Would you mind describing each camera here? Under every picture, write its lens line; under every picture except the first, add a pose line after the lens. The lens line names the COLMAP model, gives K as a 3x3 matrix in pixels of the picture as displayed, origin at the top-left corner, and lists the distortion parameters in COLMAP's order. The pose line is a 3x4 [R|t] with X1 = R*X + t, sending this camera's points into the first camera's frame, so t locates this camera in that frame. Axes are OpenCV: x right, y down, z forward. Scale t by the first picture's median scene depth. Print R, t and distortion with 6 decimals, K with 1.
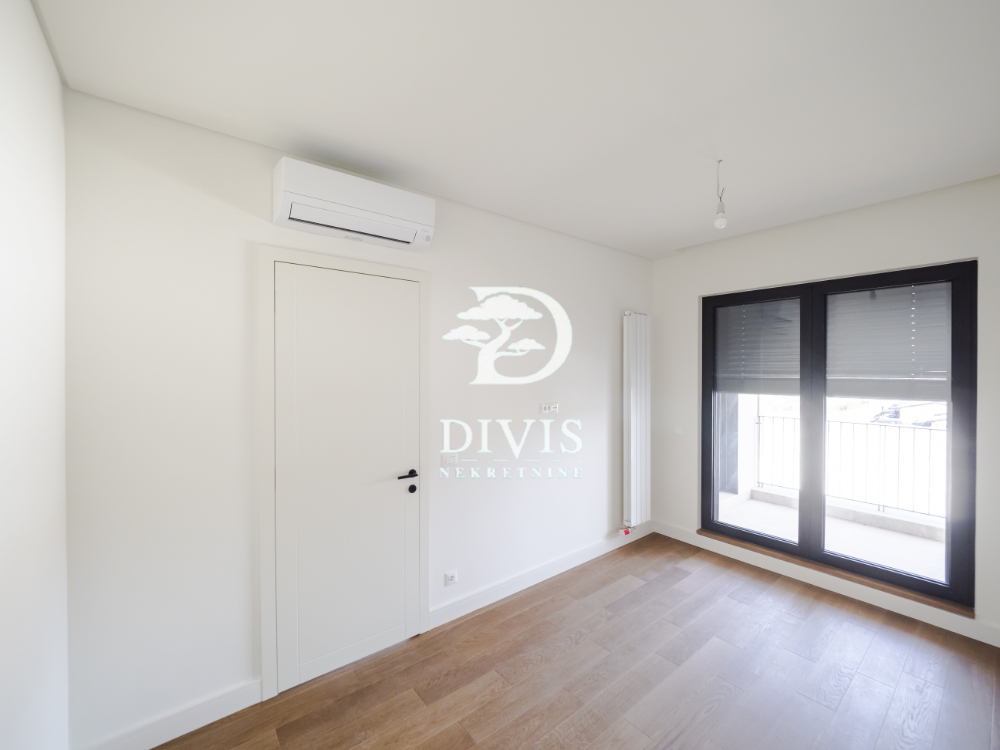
lens RADIAL K [[417.0, 0, 500.0], [0, 417.0, 375.0], [0, 0, 1]] dist [-0.010800, 0.000172]
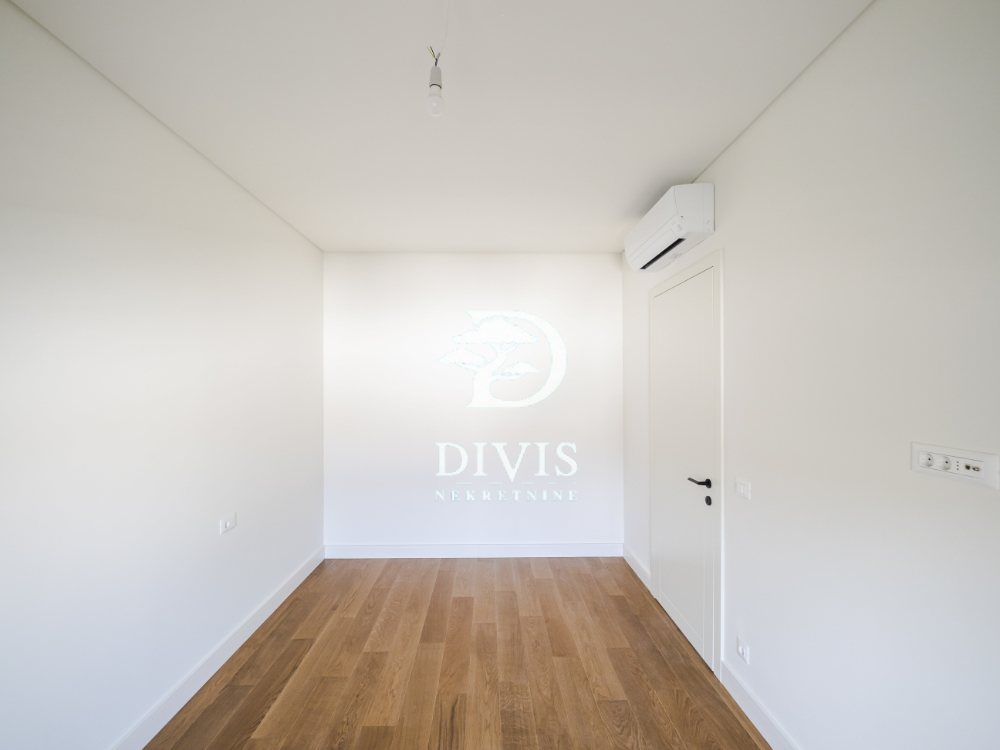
lens RADIAL K [[417.0, 0, 500.0], [0, 417.0, 375.0], [0, 0, 1]] dist [-0.010800, 0.000172]
pose [[-0.599246, -0.019127, -0.800336, 0.930798], [-0.006543, 0.999798, -0.018994, 0.023404], [0.800538, -0.006146, -0.599250, 1.388680]]
